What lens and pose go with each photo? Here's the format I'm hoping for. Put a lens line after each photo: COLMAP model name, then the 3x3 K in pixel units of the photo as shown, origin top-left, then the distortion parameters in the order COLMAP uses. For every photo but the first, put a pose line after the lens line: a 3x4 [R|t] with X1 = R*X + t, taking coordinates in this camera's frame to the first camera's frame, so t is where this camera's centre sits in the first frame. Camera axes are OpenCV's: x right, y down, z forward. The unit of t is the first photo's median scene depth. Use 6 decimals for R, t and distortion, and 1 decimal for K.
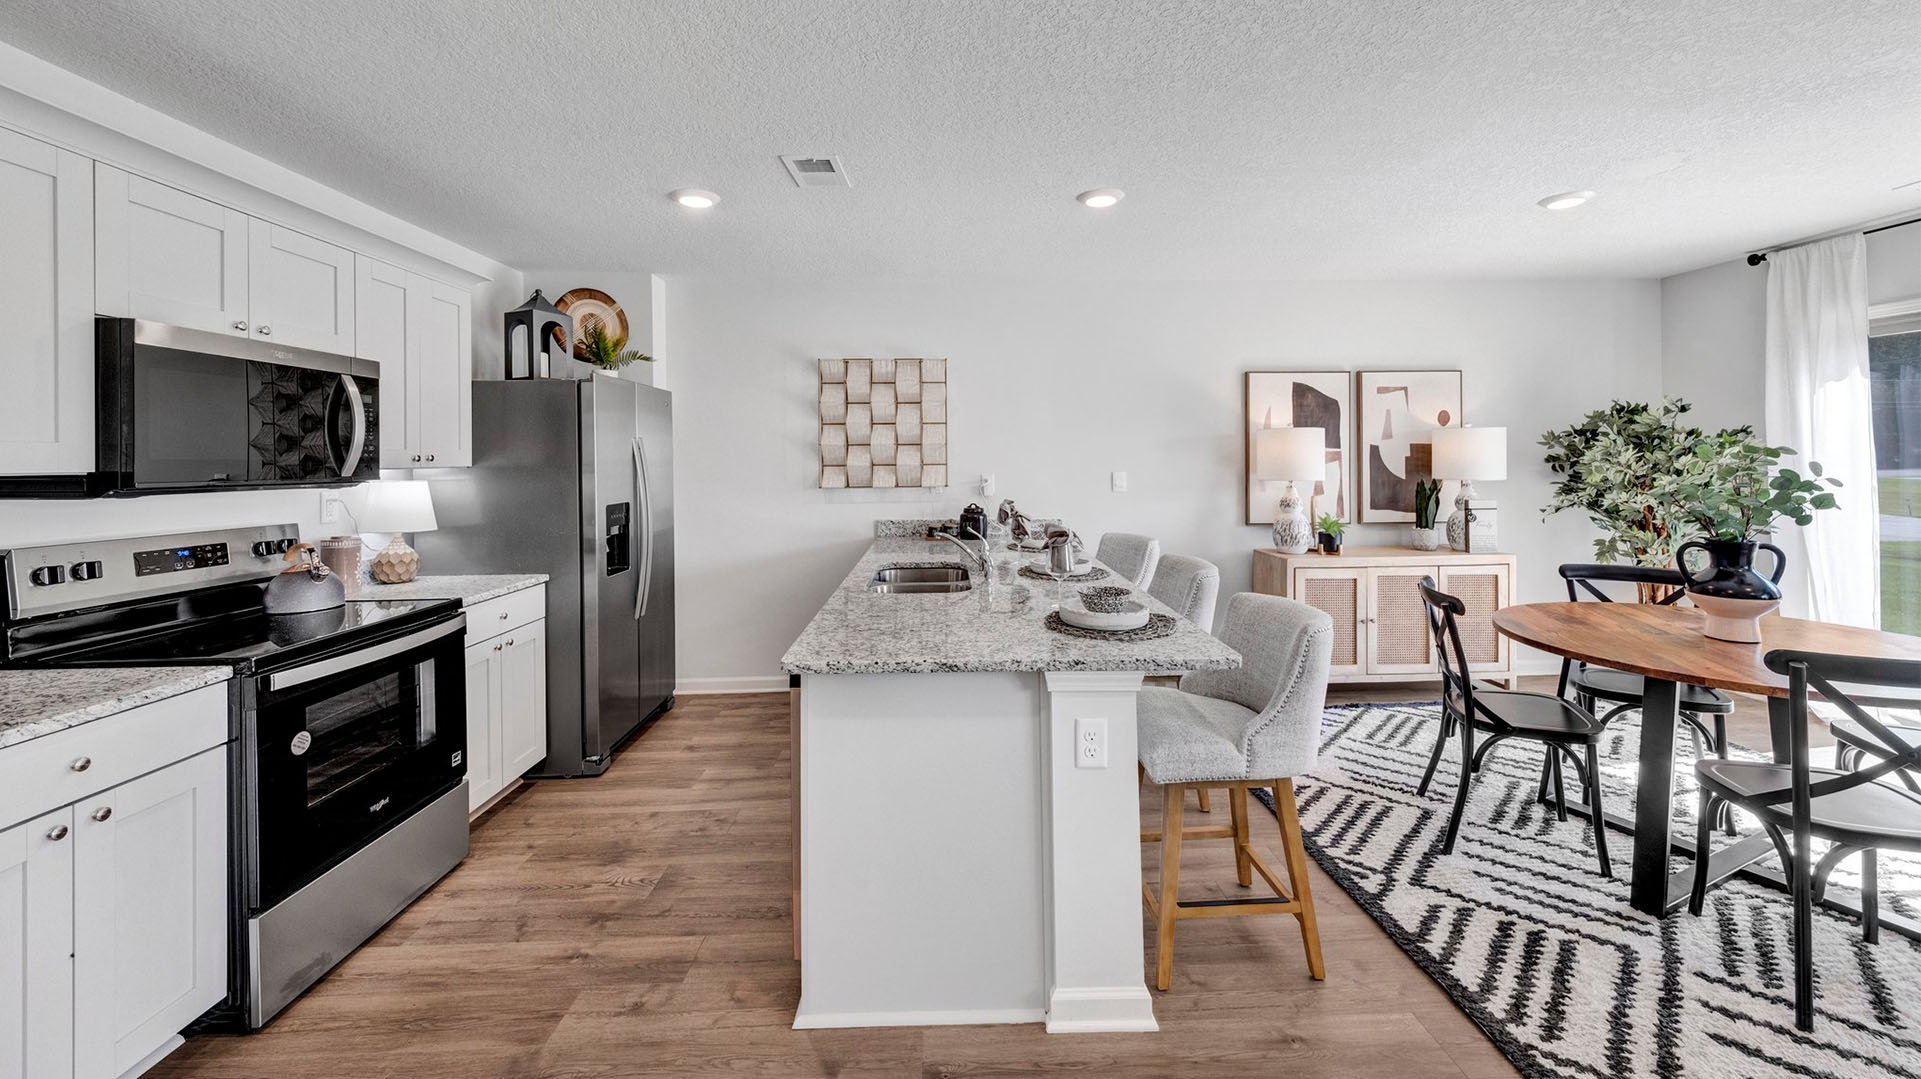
lens RADIAL K [[713.0, 0, 968.0], [0, 713.0, 463.3], [0, 0, 1]] dist [0.008270, -0.001844]
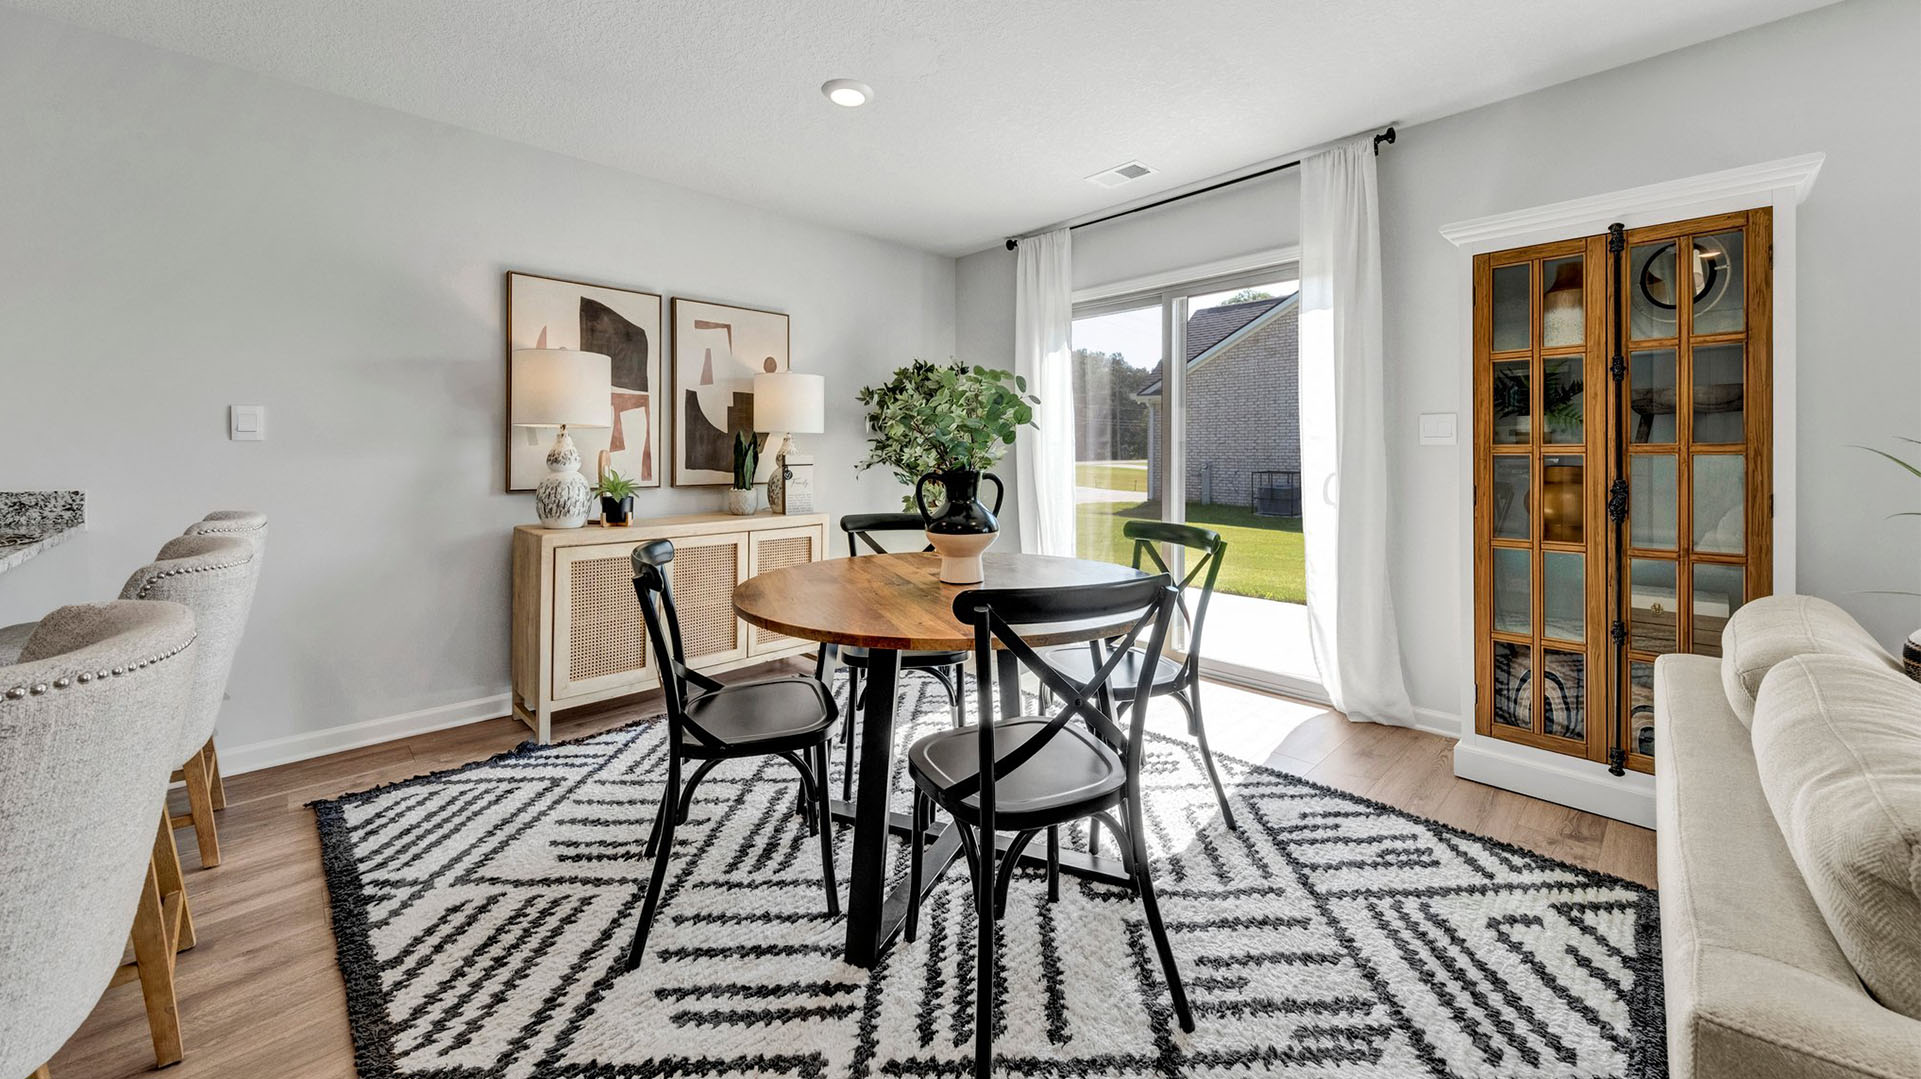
lens RADIAL K [[713.0, 0, 963.1], [0, 713.0, 453.0], [0, 0, 1]] dist [0.008270, -0.001844]
pose [[0.744200, 0.010988, 0.667866, 0.391572], [-0.008200, 0.999940, -0.007314, 0.076383], [-0.667906, -0.000034, 0.744245, 0.282588]]
